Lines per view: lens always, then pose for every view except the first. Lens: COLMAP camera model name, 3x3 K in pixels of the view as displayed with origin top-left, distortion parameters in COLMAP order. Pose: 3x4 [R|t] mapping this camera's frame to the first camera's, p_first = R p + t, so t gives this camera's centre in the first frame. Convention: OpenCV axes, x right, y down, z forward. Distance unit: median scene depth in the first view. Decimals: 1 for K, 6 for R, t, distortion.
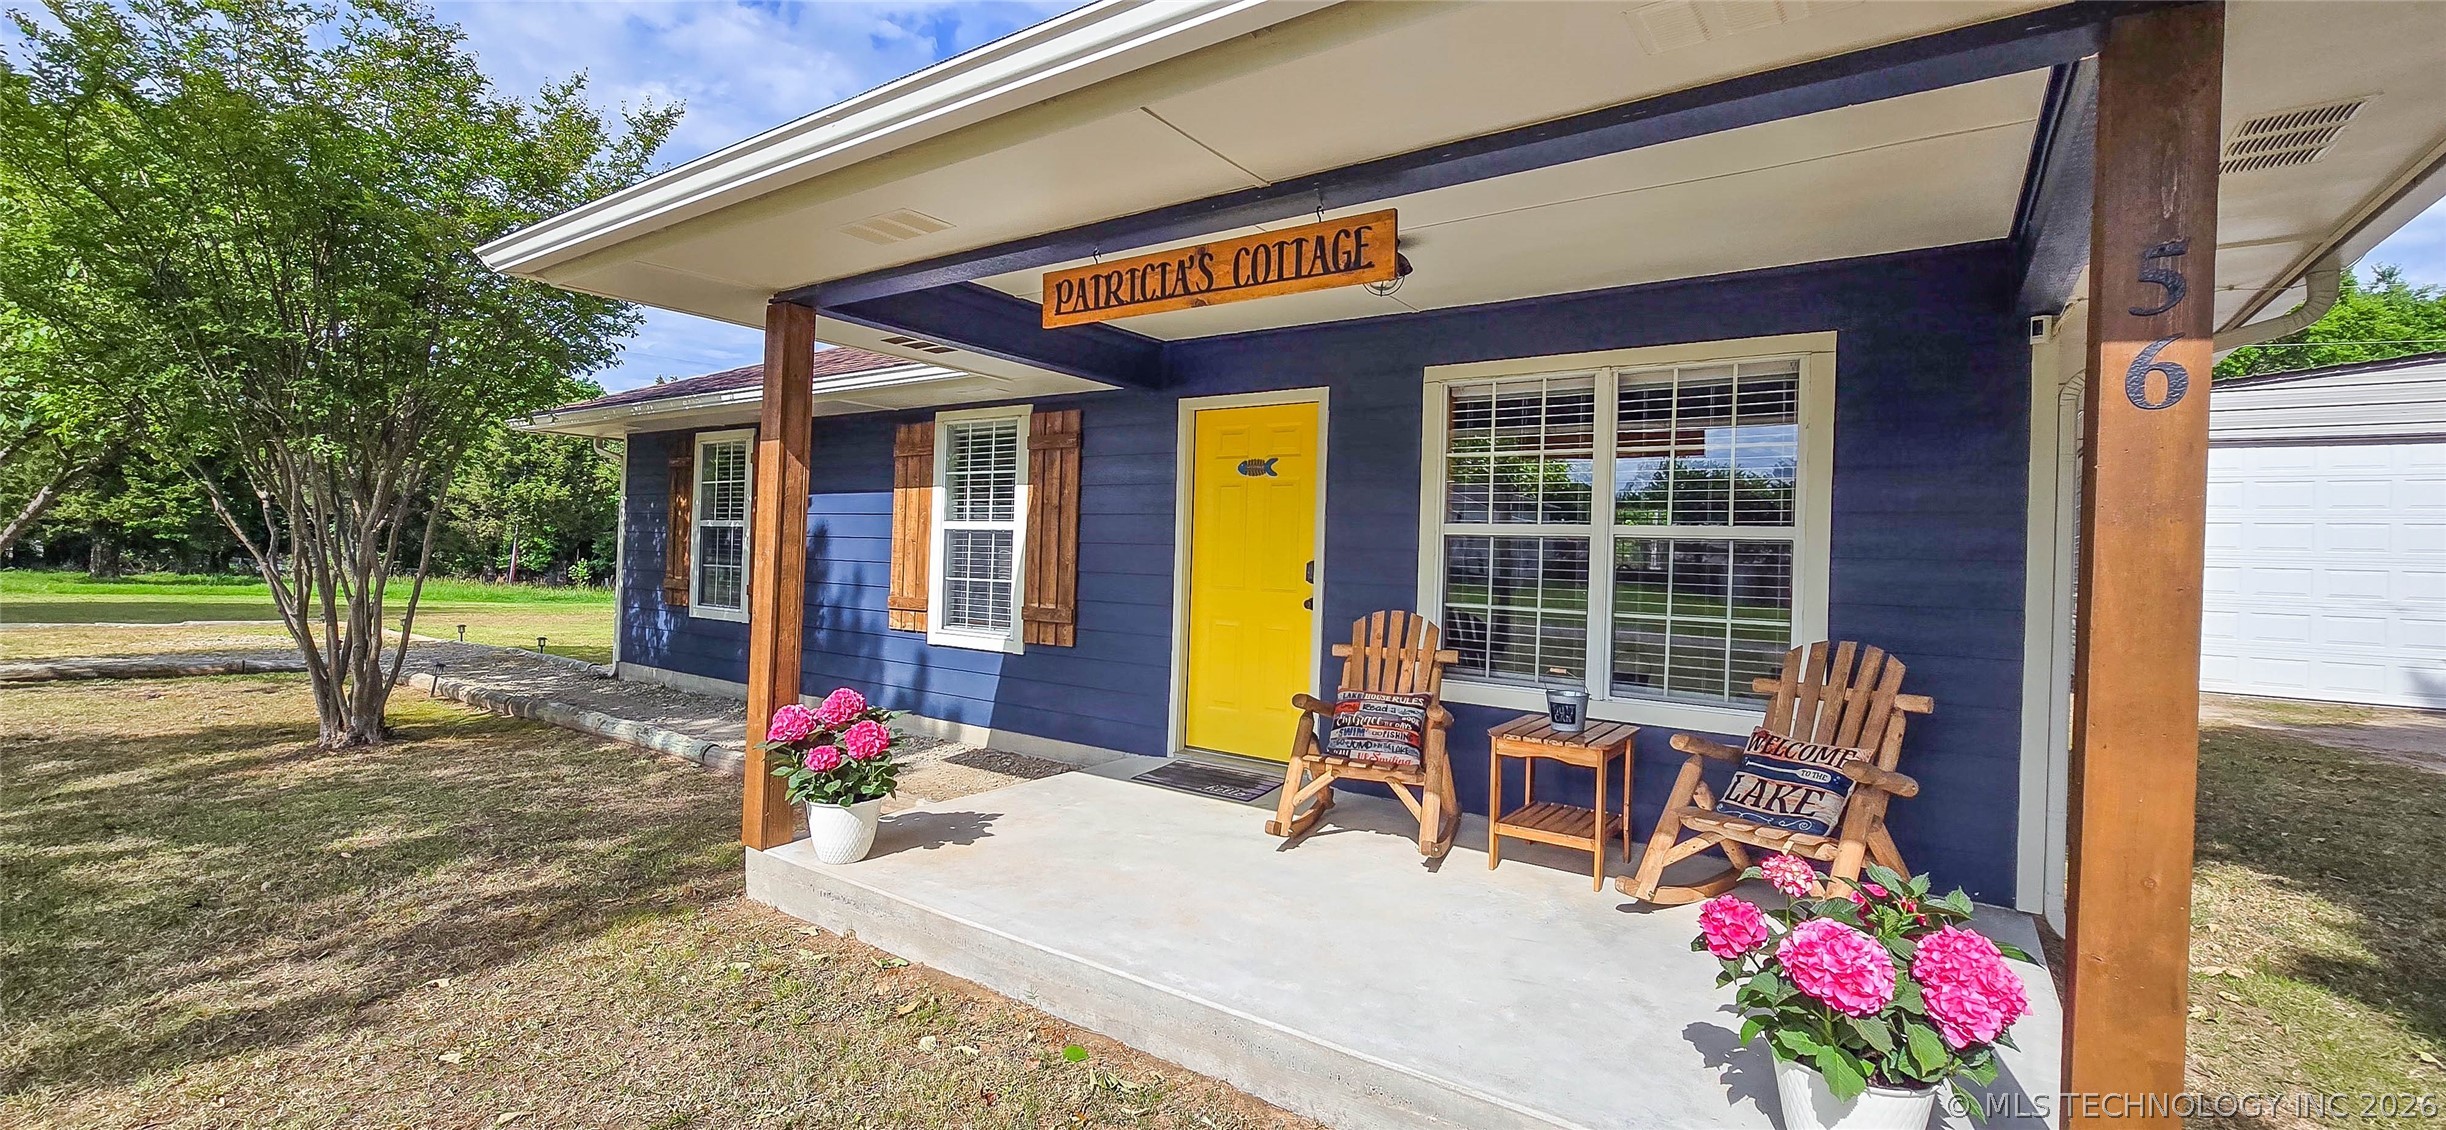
lens RADIAL K [[1014.6, 0, 1217.4], [0, 1014.6, 561.1], [0, 0, 1]] dist [0.000295, 0.000781]
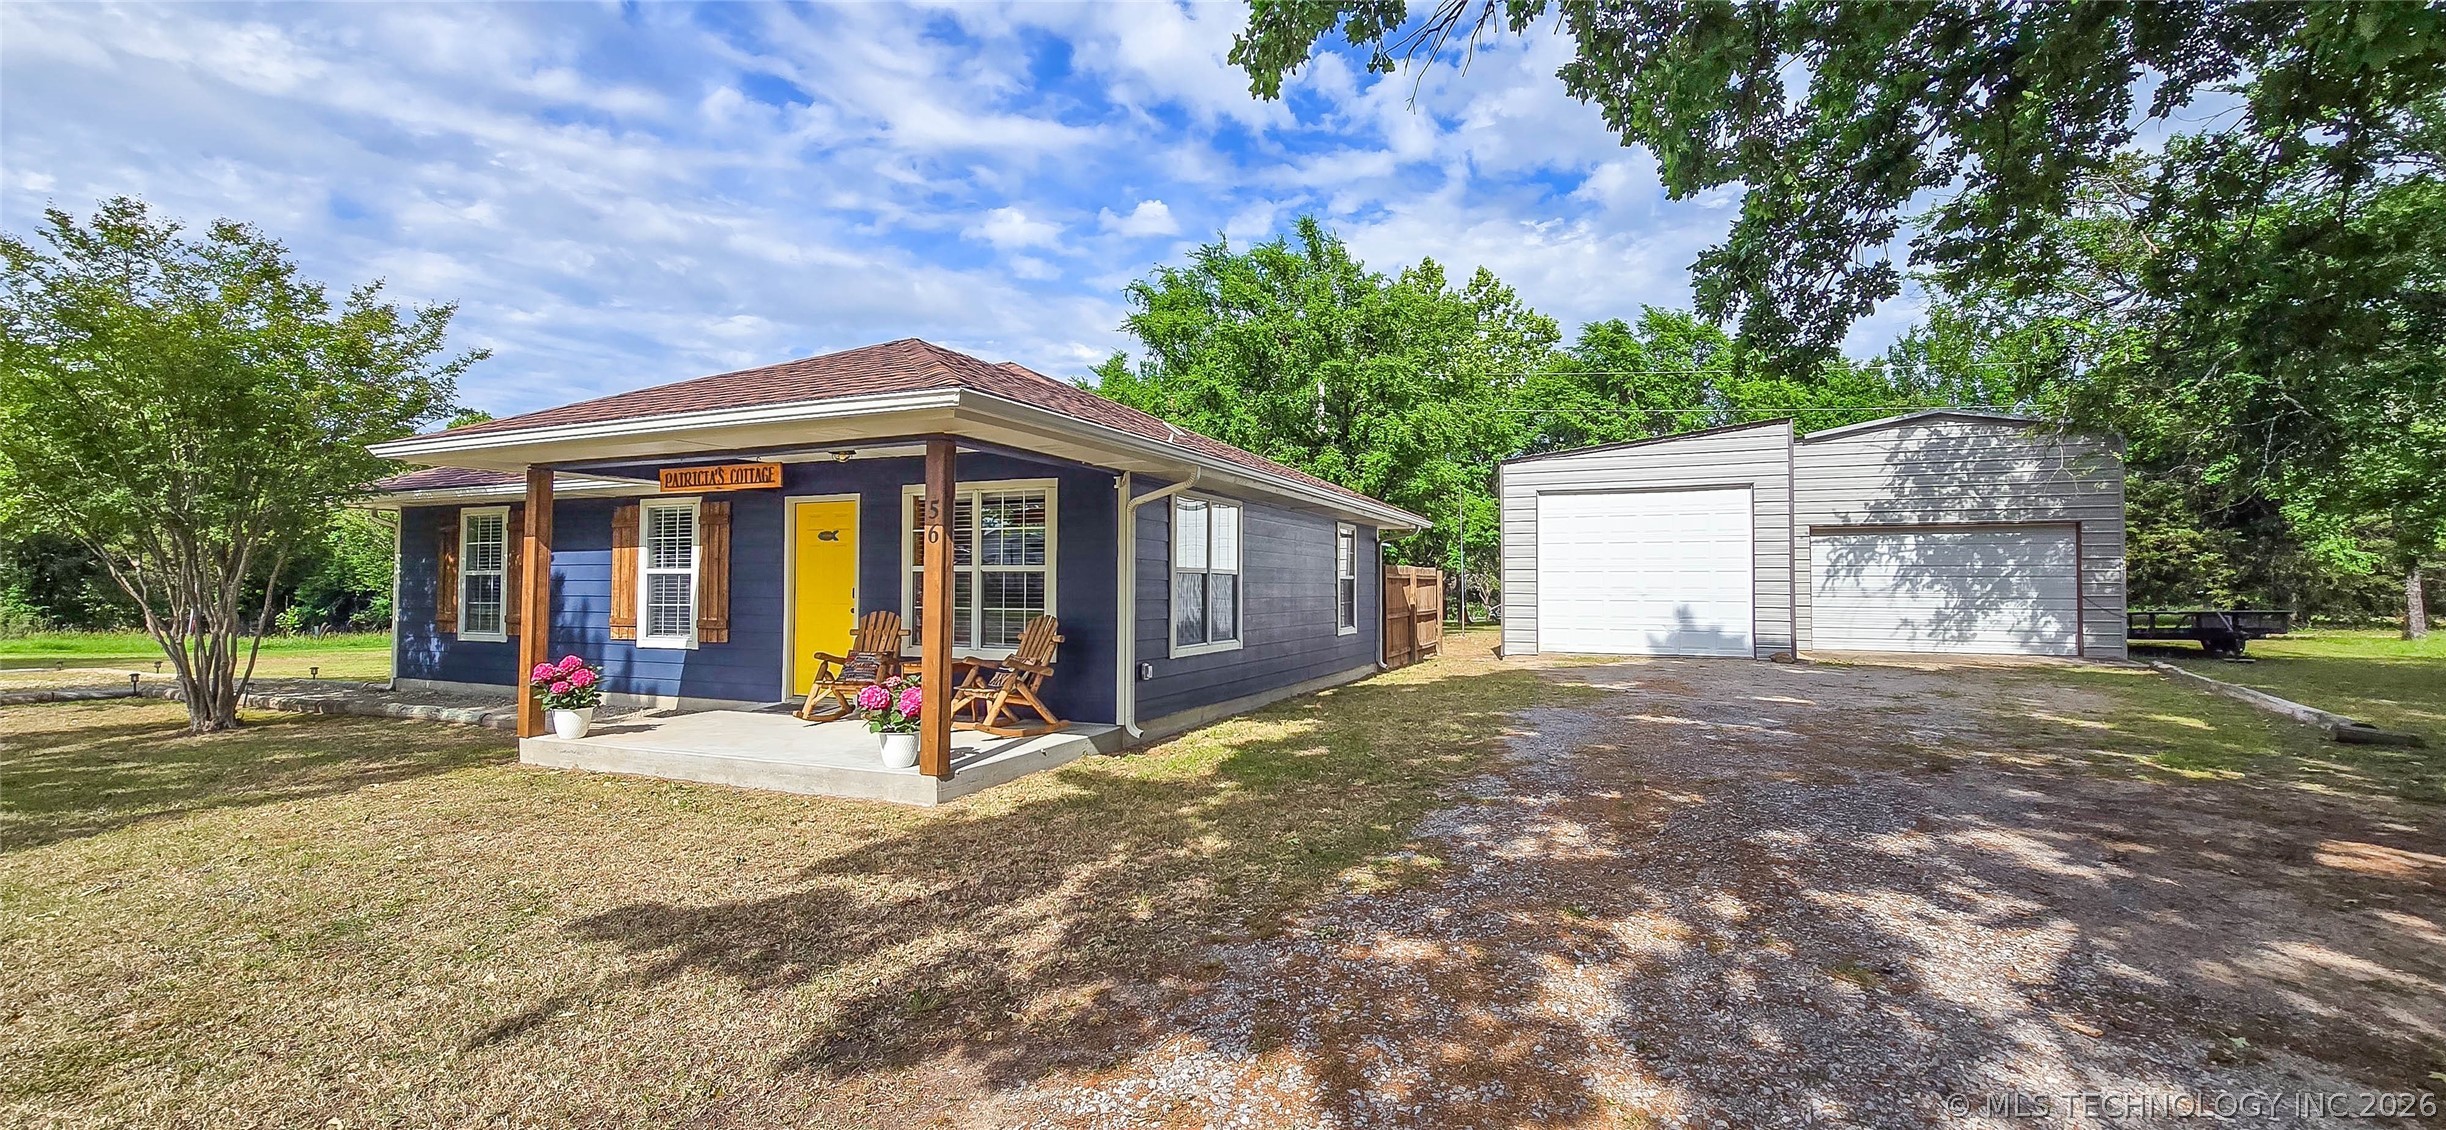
lens RADIAL K [[1014.6, 0, 1217.4], [0, 1014.6, 561.1], [0, 0, 1]] dist [0.000295, 0.000781]
pose [[0.980252, -0.025824, 0.196059, 0.307950], [0.030705, 0.999289, -0.021900, 0.010976], [-0.195354, 0.027487, 0.980347, -0.761792]]
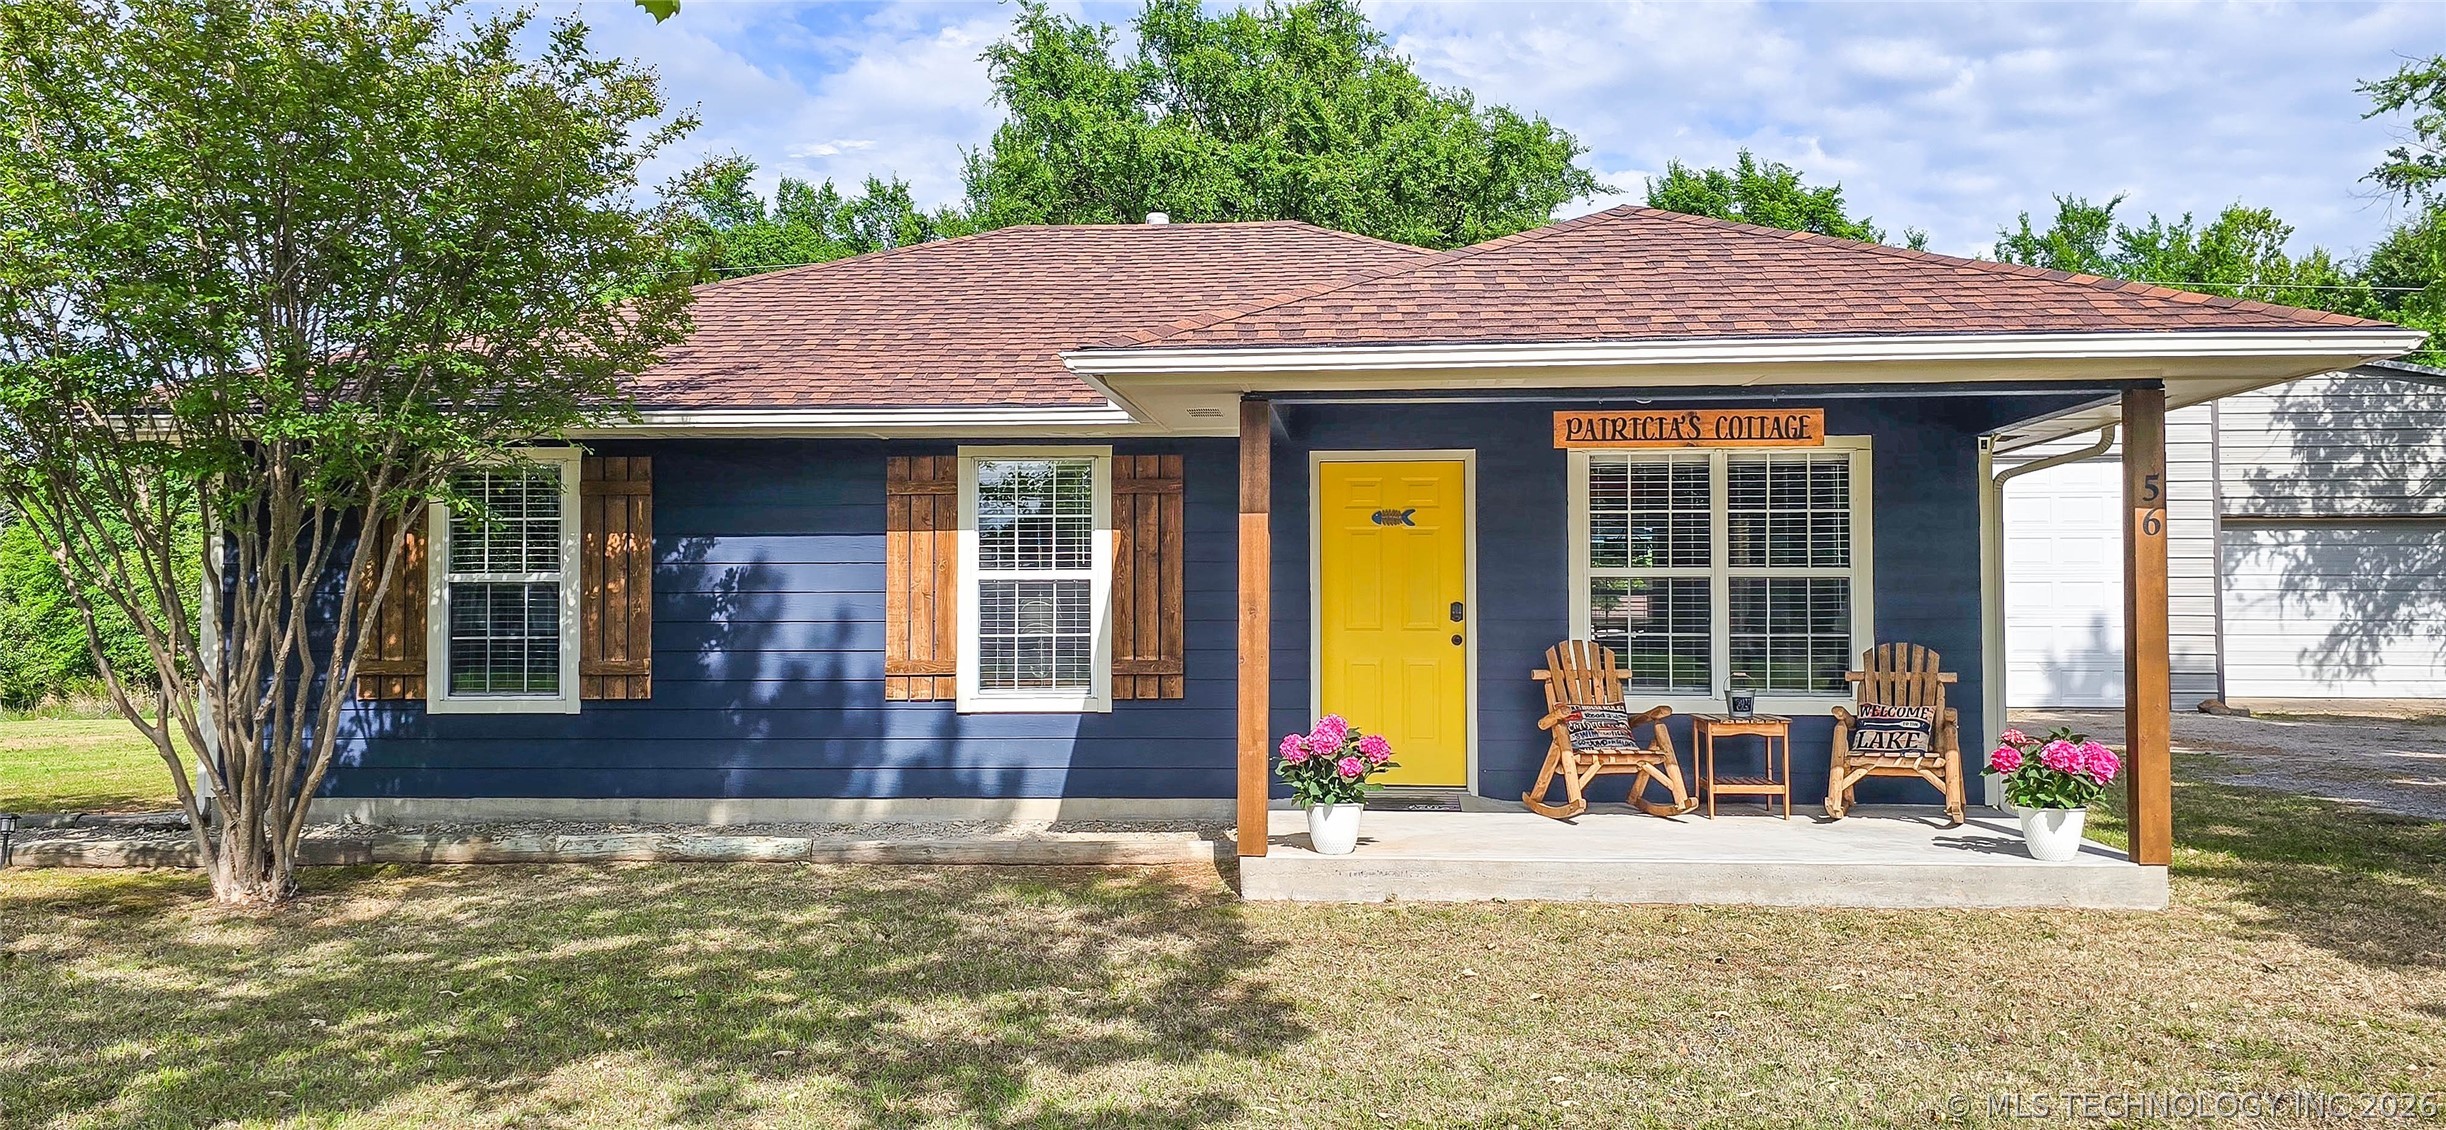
lens RADIAL K [[1860.6, 0, 1223.0], [0, 1860.6, 565.0], [0, 0, 1]] dist [0.079033, -0.000475]
pose [[0.860870, -0.022451, 0.508329, -0.962304], [0.030261, 0.999517, -0.007102, -0.027877], [-0.507924, 0.021497, 0.861134, -0.527674]]
